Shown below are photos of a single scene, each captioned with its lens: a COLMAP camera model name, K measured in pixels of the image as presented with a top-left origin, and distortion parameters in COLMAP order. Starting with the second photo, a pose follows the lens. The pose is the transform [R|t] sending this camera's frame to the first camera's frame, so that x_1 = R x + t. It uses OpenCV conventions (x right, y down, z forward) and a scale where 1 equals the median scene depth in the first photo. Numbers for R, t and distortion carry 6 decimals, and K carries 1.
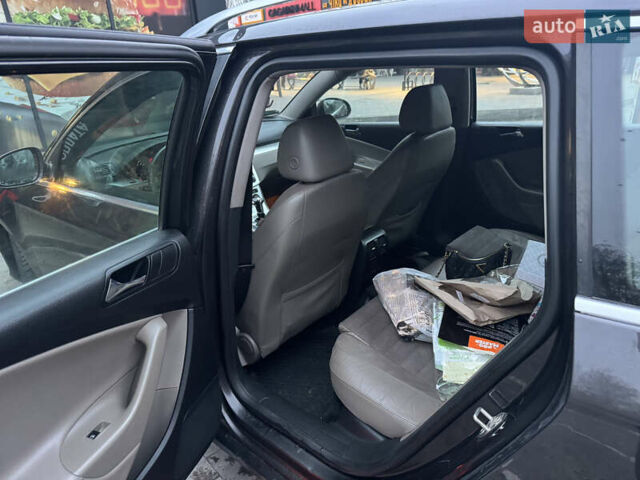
lens RADIAL K [[449.5, 0, 320.4], [0, 449.5, 248.4], [0, 0, 1]] dist [-0.004261, -0.005444]
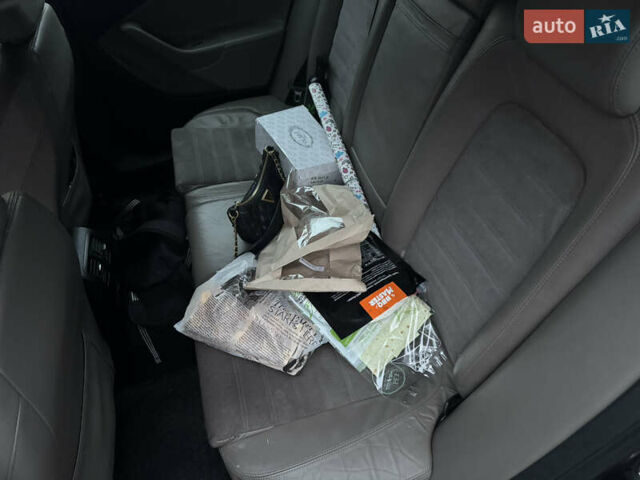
lens RADIAL K [[450.1, 0, 320.0], [0, 450.1, 240.0], [0, 0, 1]] dist [0.030797, -0.038056]
pose [[0.543915, -0.653237, 0.526724, -0.018464], [0.437807, 0.756402, 0.485985, -0.245516], [-0.715878, -0.033731, 0.697410, 0.498731]]
